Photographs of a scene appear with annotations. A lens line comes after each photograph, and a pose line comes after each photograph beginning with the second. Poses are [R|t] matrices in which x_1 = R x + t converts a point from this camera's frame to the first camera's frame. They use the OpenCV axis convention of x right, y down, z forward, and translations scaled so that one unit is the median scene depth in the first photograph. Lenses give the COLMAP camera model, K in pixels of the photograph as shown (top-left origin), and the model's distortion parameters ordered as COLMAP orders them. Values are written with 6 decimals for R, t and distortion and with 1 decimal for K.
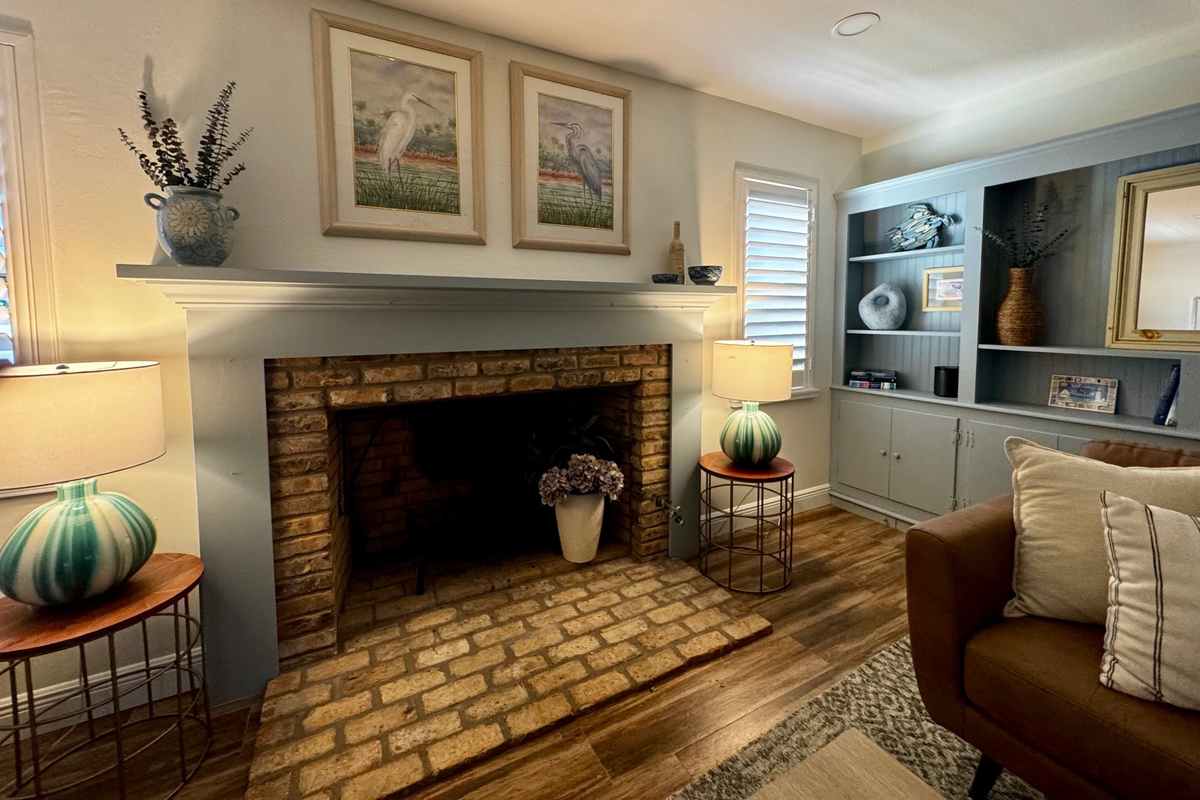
lens RADIAL K [[460.6, 0, 596.9], [0, 460.6, 348.6], [0, 0, 1]] dist [-0.004949, -0.000232]
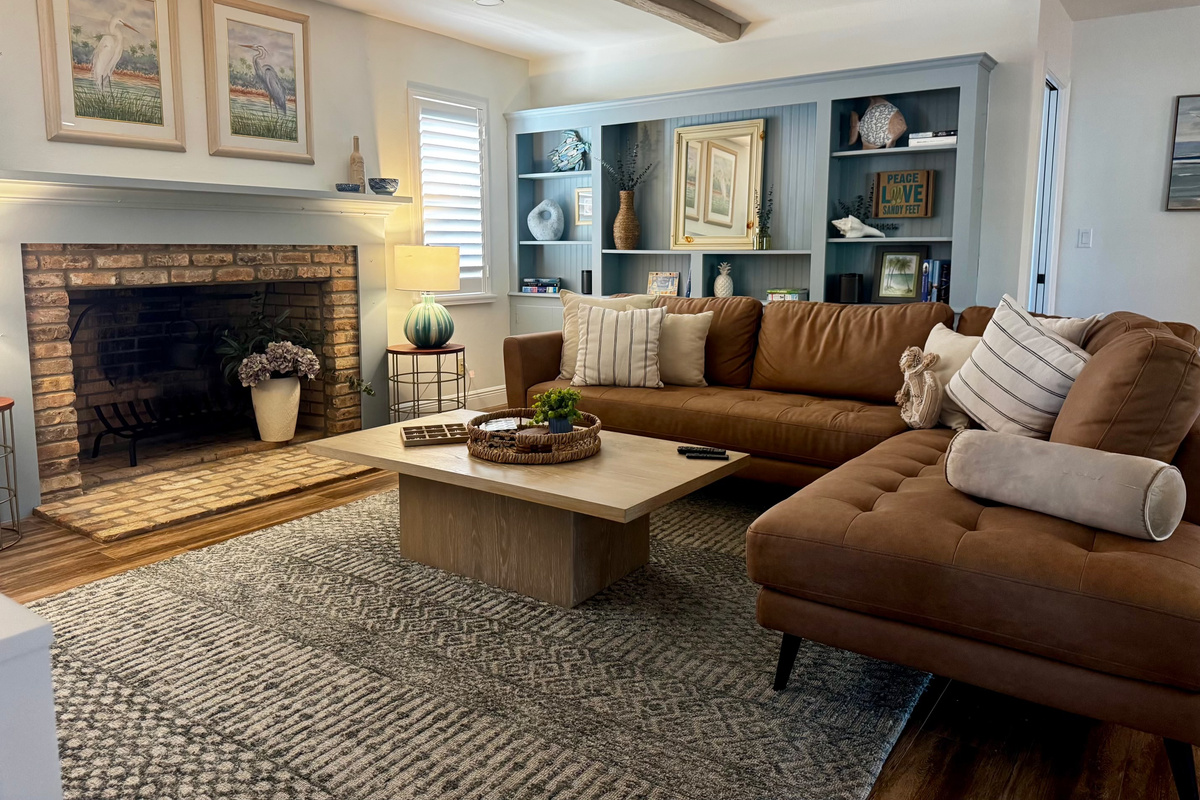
lens RADIAL K [[839.6, 0, 596.6], [0, 839.6, 353.9], [0, 0, 1]] dist [0.072974, -0.089996]
pose [[0.899381, -0.048076, 0.434514, -0.253862], [0.023914, 0.997857, 0.060908, 0.160615], [-0.436511, -0.044388, 0.898603, -1.295475]]
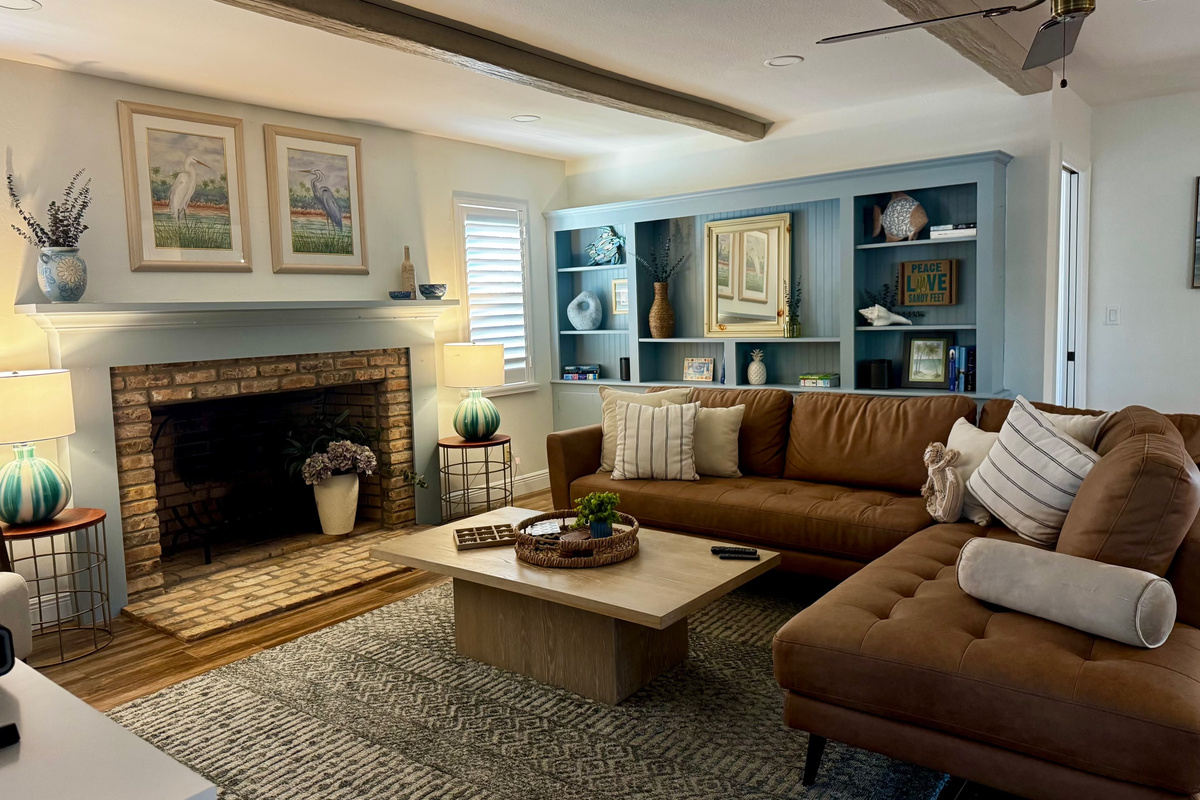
lens RADIAL K [[839.6, 0, 599.6], [0, 839.6, 384.7], [0, 0, 1]] dist [0.072974, -0.089996]
pose [[0.918267, -0.059130, 0.391521, -0.283242], [0.053649, 0.998248, 0.024935, 0.066506], [-0.392310, -0.001893, 0.919831, -1.403593]]
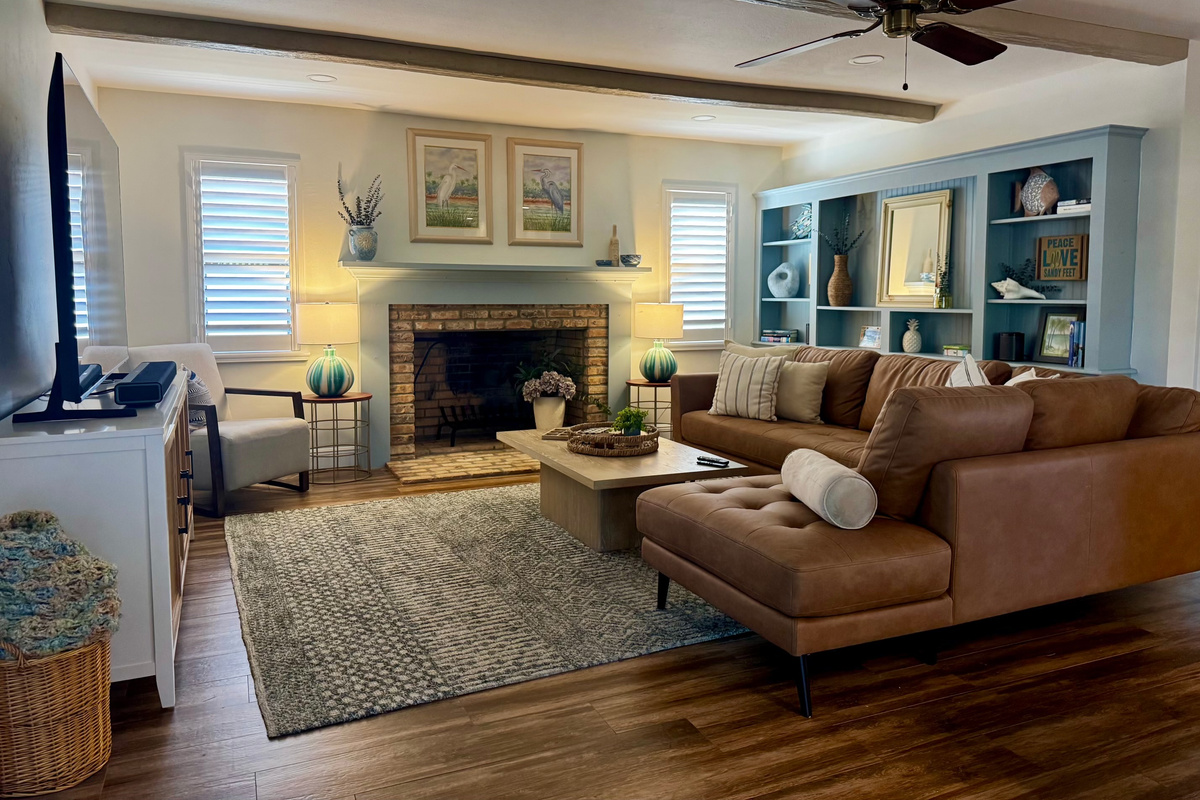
lens RADIAL K [[839.6, 0, 609.0], [0, 839.6, 360.7], [0, 0, 1]] dist [0.072974, -0.089996]
pose [[0.997481, 0.012605, -0.069801, 0.404539], [-0.011874, 0.999870, 0.010886, 0.167100], [0.069930, -0.010030, 0.997502, -2.046731]]
